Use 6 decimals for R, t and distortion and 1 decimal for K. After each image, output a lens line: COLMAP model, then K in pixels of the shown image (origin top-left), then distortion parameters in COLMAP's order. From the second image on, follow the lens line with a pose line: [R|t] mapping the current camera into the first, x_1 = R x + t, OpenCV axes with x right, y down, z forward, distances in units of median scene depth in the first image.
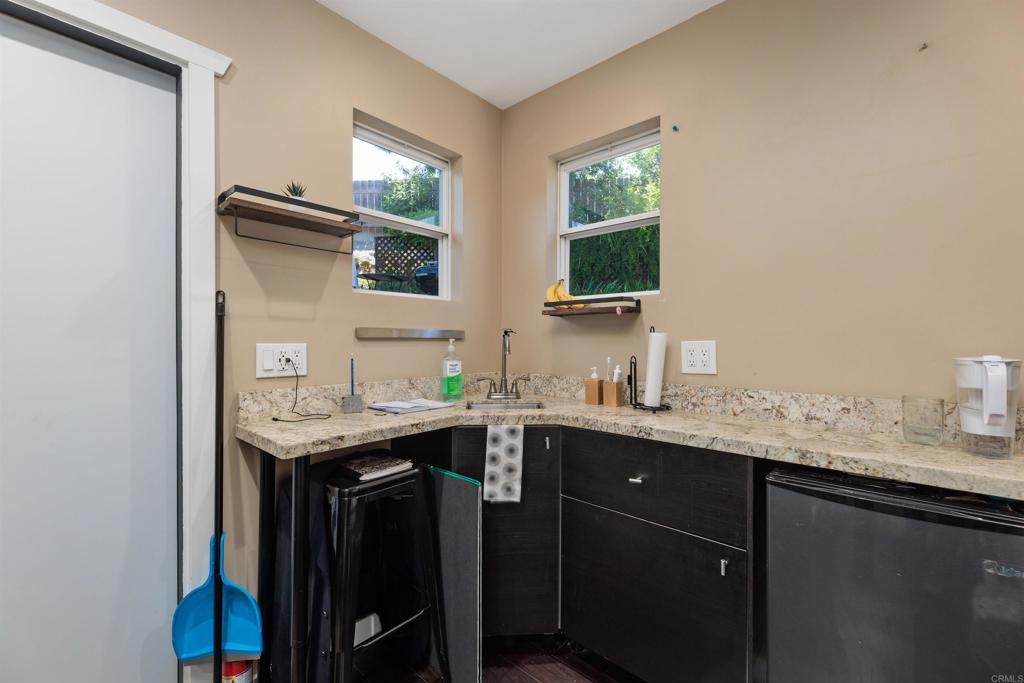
lens RADIAL K [[420.0, 0, 513.0], [0, 420.0, 341.5], [0, 0, 1]] dist [0.000022, 0.000043]
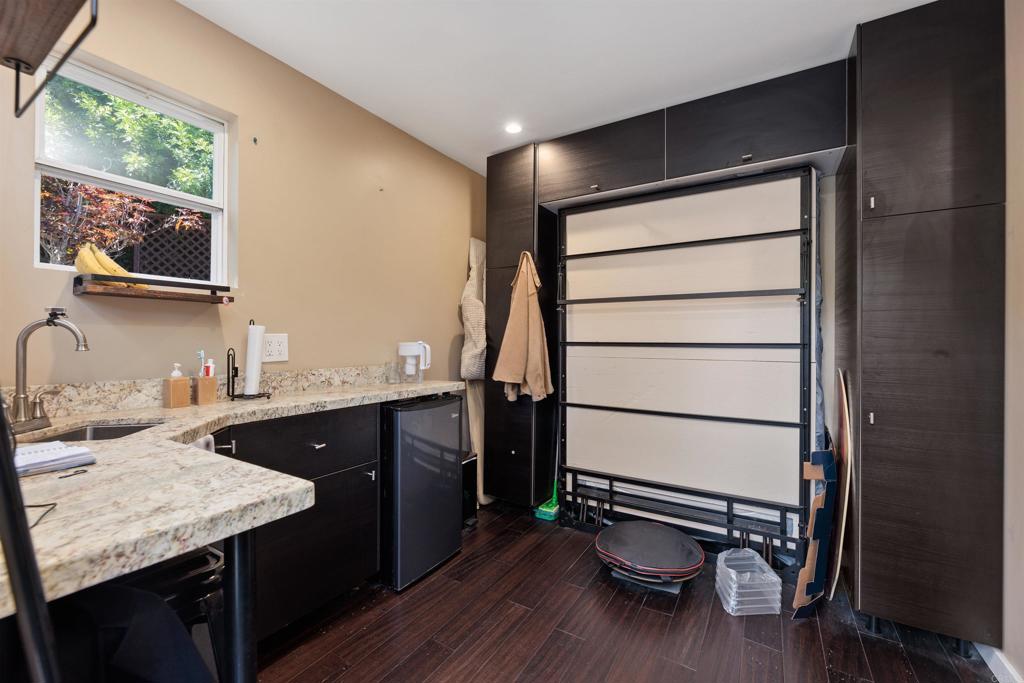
lens RADIAL K [[420.0, 0, 511.8], [0, 420.0, 339.6], [0, 0, 1]] dist [0.000022, 0.000043]
pose [[-0.170799, 0.000632, 0.985306, -0.886511], [0.000730, 1.000000, -0.000515, 0.016783], [-0.985306, 0.000631, -0.170800, 0.573386]]
